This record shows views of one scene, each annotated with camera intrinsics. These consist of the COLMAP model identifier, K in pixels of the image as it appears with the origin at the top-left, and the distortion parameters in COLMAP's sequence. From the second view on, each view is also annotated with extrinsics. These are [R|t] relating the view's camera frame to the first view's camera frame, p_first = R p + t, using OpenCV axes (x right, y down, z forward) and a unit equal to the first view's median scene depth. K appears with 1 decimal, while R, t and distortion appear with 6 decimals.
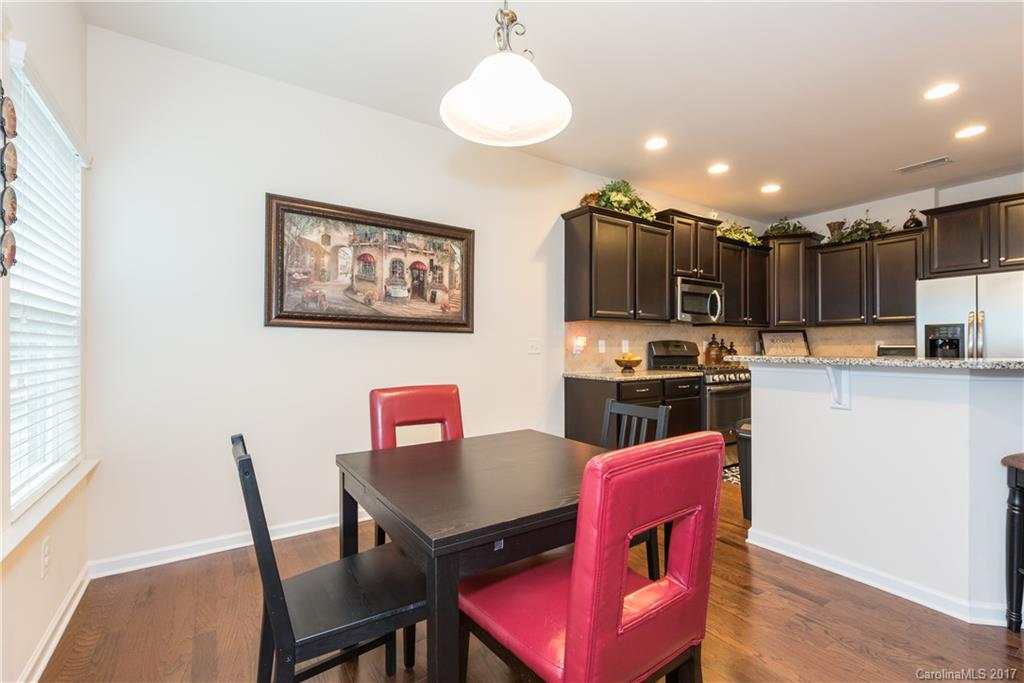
lens RADIAL K [[448.0, 0, 508.0], [0, 448.0, 342.4], [0, 0, 1]] dist [0.003372, -0.001810]
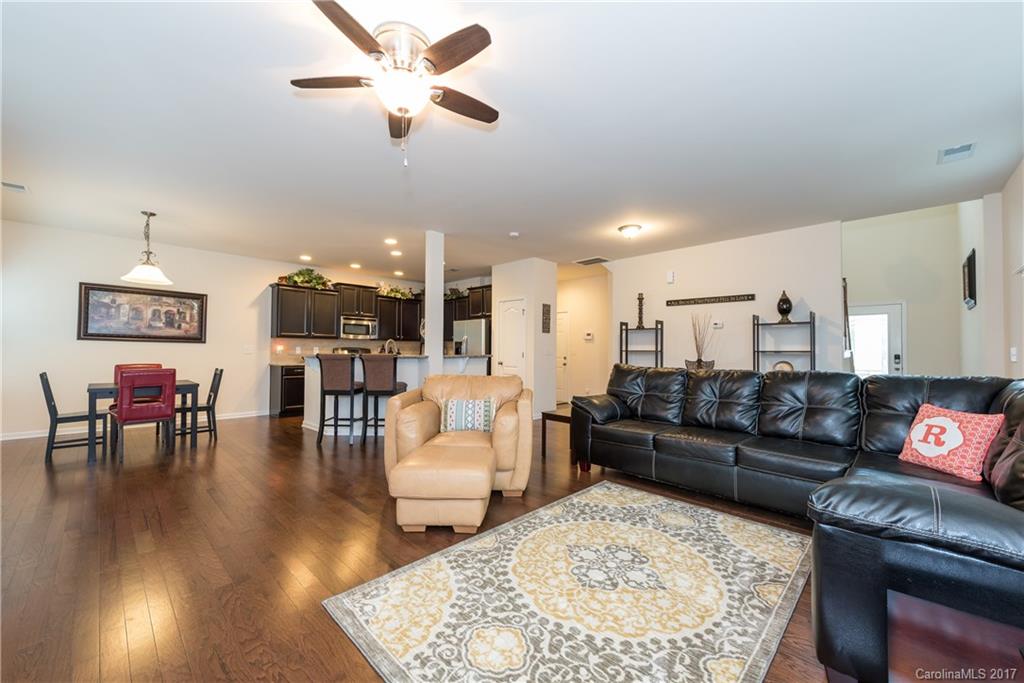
lens RADIAL K [[408.2, 0, 528.6], [0, 408.2, 342.8], [0, 0, 1]] dist [-0.003822, -0.000824]
pose [[0.971859, 0.011678, 0.235272, 0.821448], [-0.008412, 0.999854, -0.014884, -0.005794], [-0.235412, 0.012486, 0.971816, -1.056494]]
